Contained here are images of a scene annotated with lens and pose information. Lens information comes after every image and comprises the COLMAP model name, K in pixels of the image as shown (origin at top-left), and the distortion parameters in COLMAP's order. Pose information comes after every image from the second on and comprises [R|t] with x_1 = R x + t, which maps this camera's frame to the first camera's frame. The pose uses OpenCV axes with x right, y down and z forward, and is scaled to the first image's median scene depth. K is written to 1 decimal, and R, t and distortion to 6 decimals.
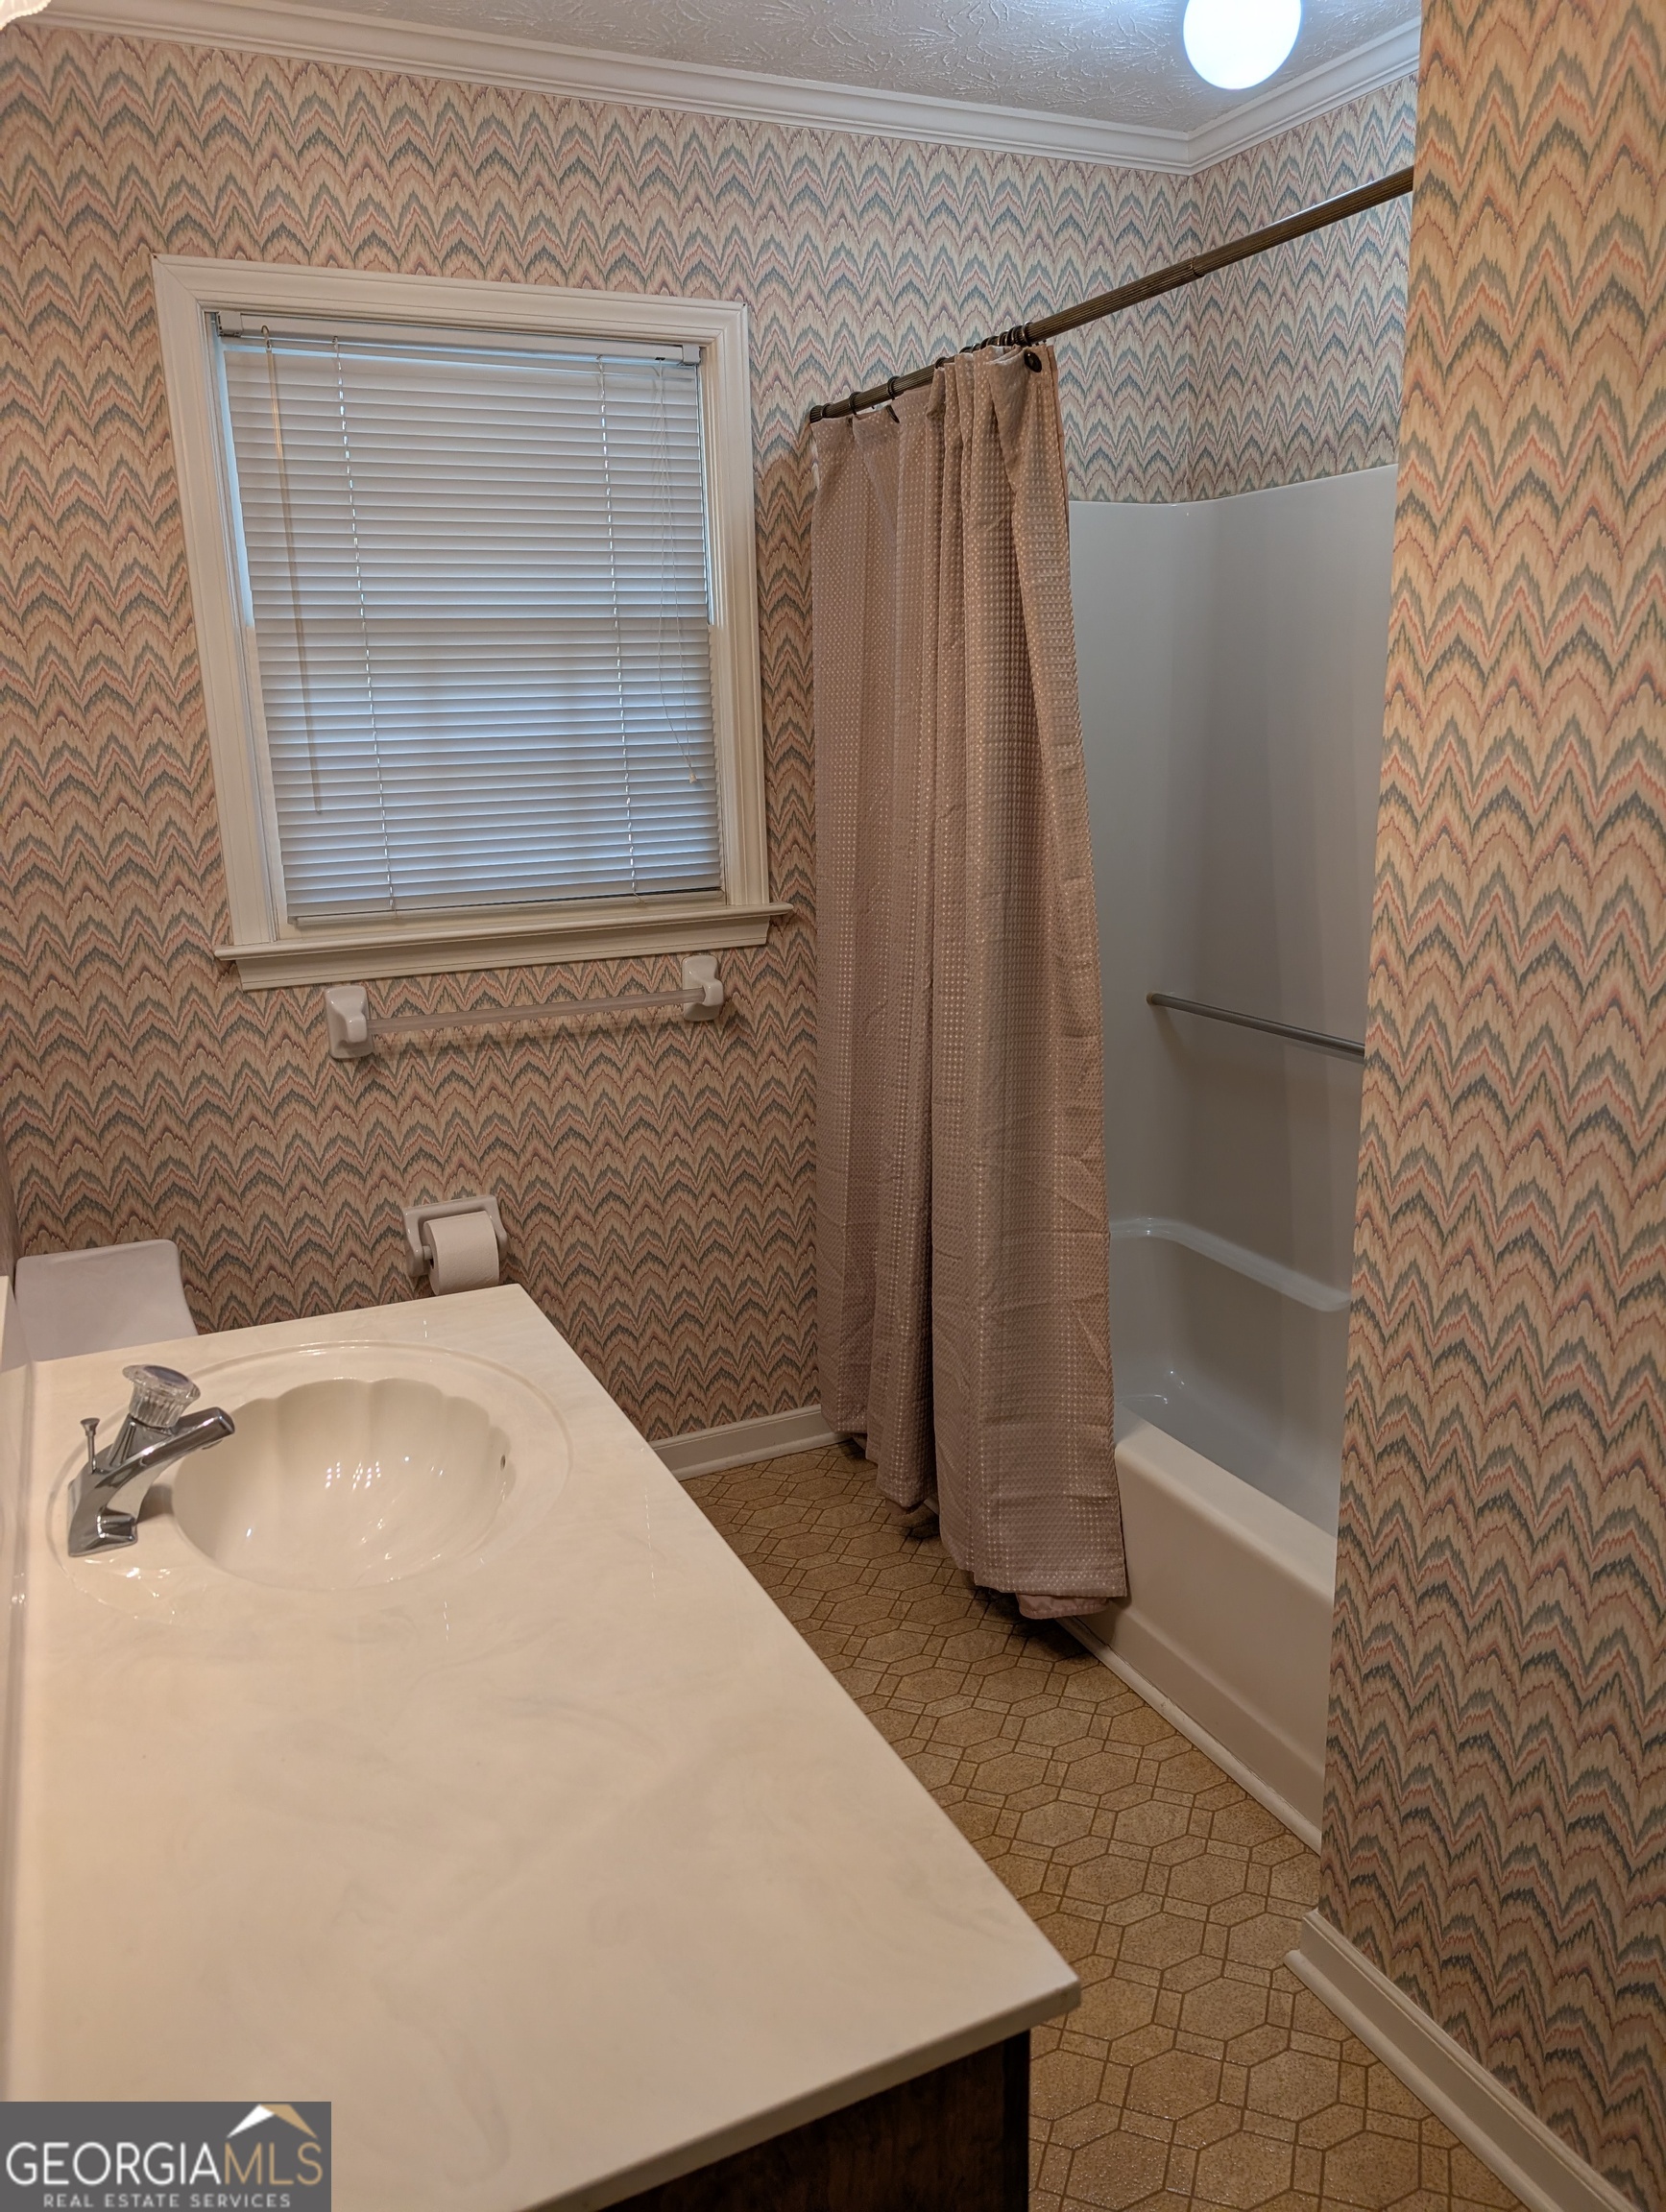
lens RADIAL K [[1569.8, 0, 830.0], [0, 1569.8, 1098.2], [0, 0, 1]] dist [0.034595, -0.034068]
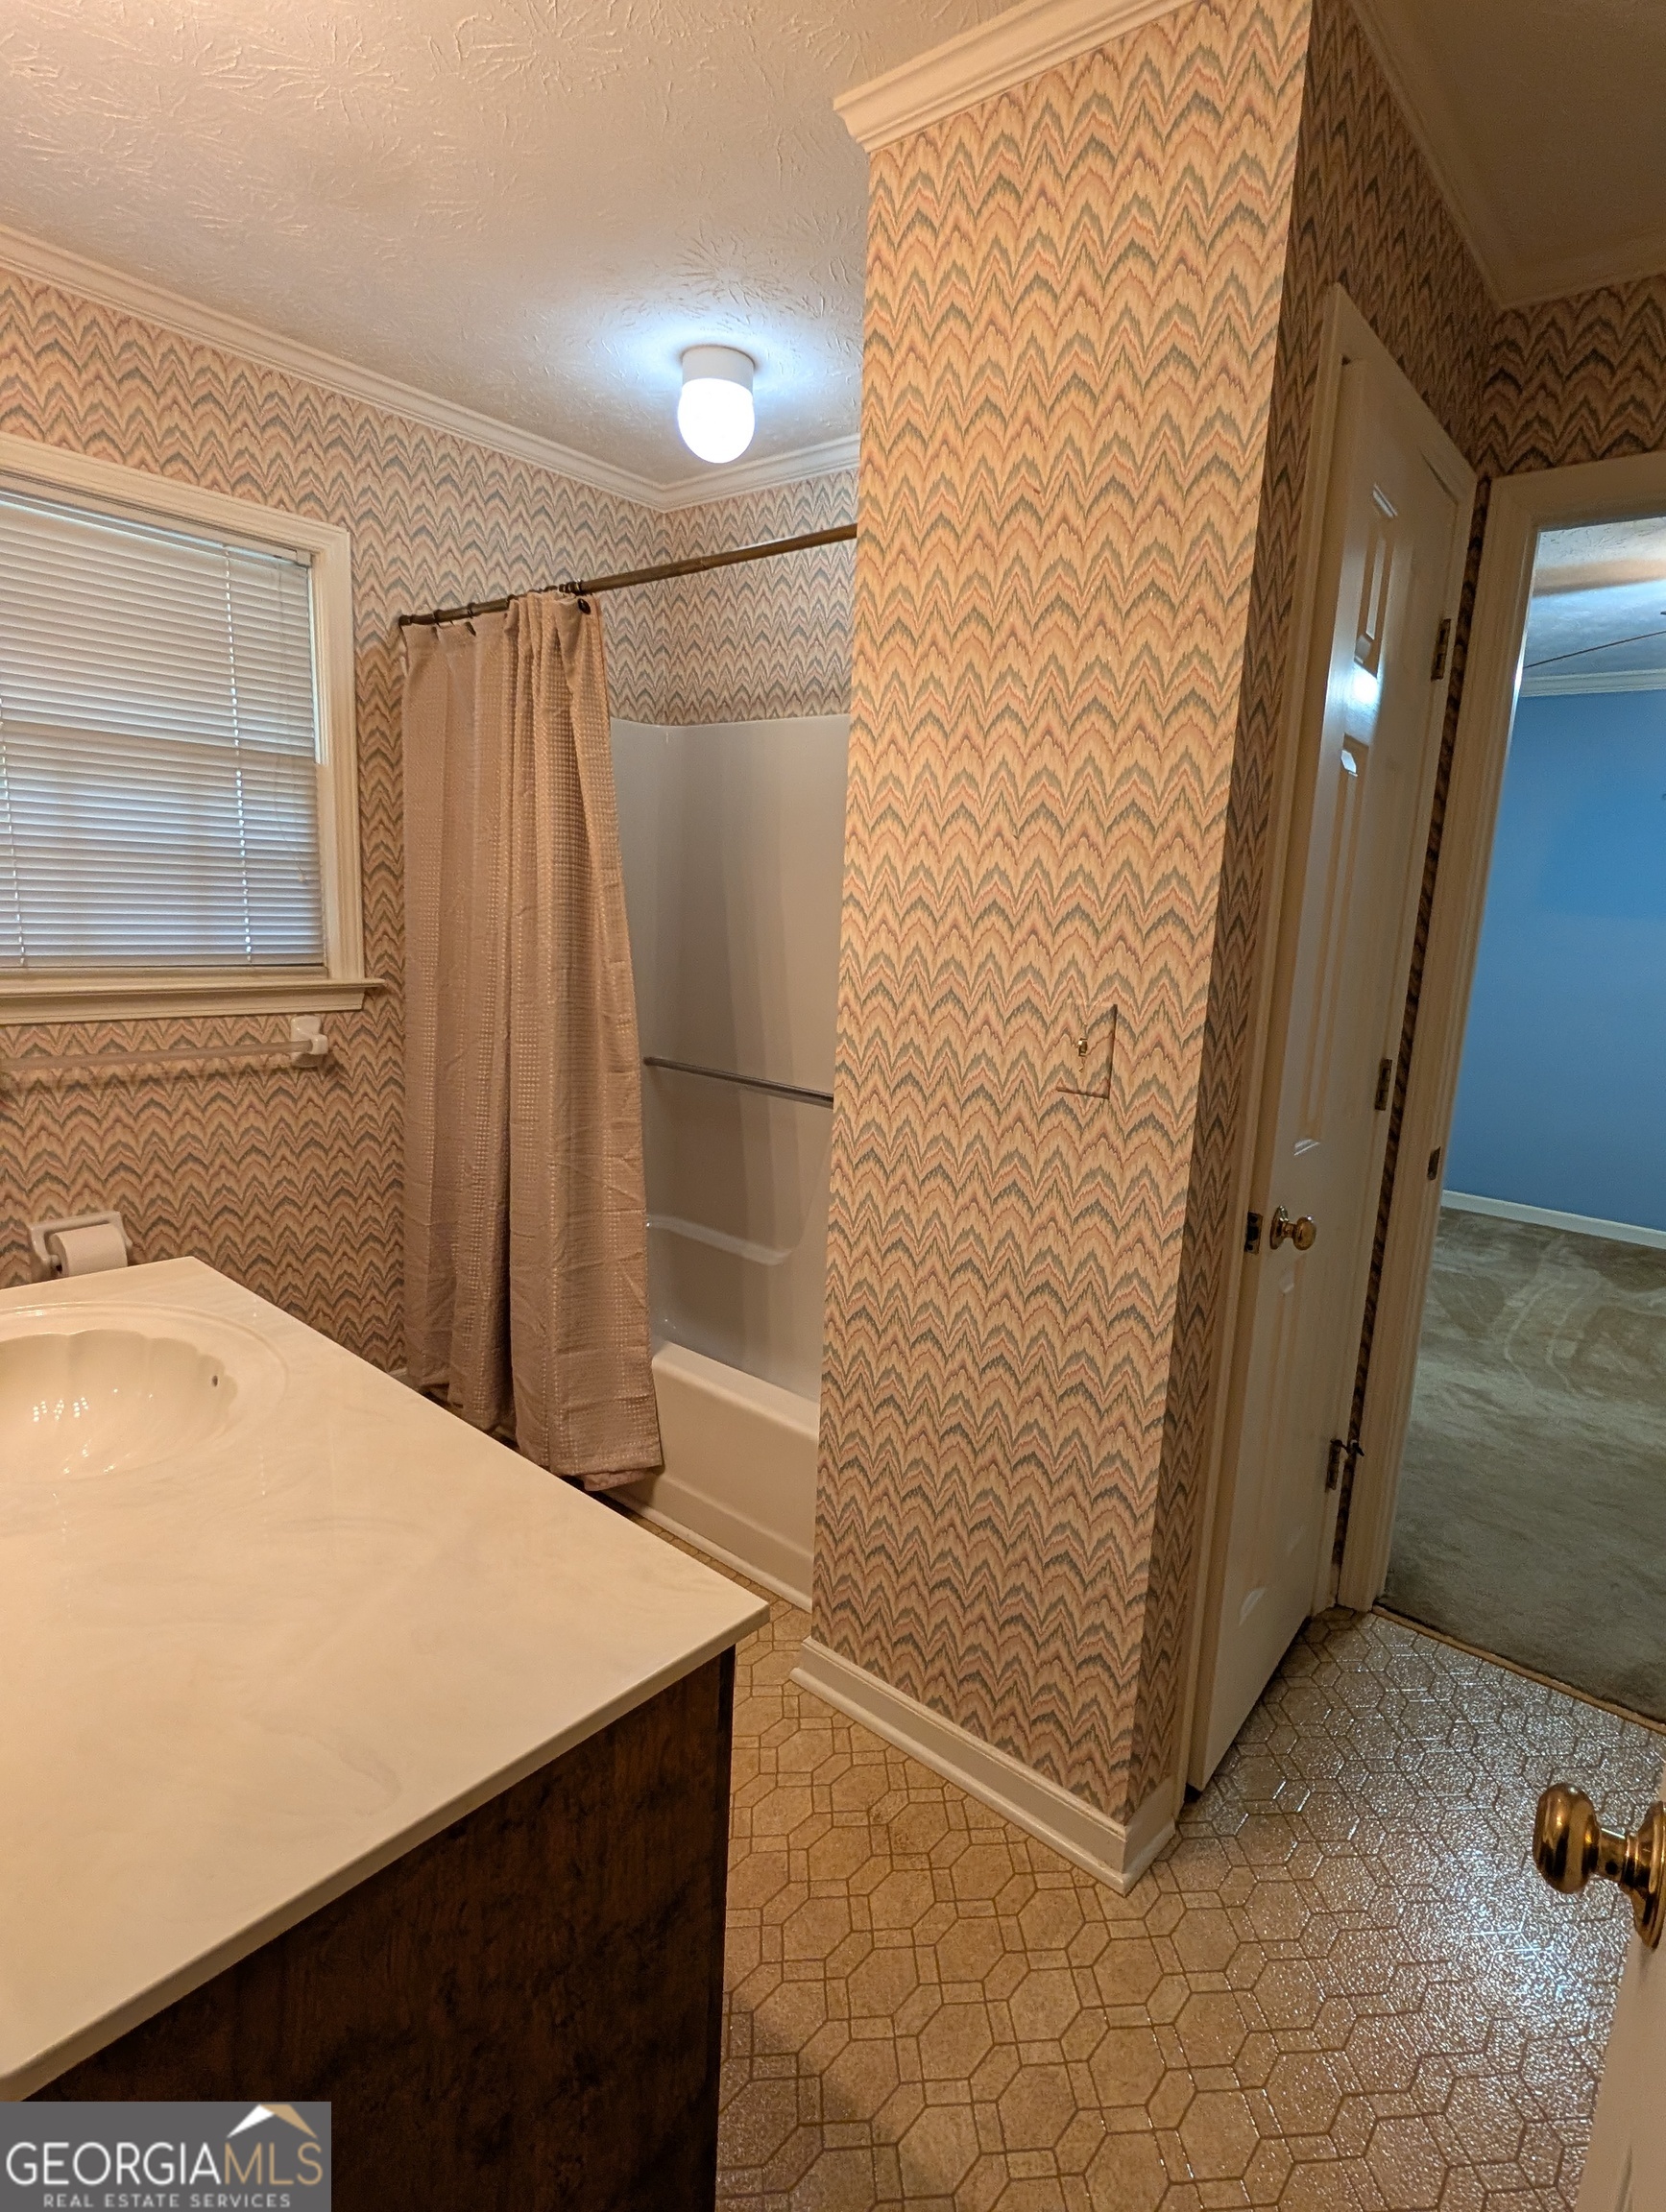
lens RADIAL K [[1153.0, 0, 848.0], [0, 1153.0, 1113.6], [0, 0, 1]] dist [0.001339, 0.000522]
pose [[0.902694, -0.003782, 0.430267, -0.106700], [0.030579, 0.997997, -0.055381, 0.062931], [-0.429196, 0.063149, 0.901001, -0.030247]]
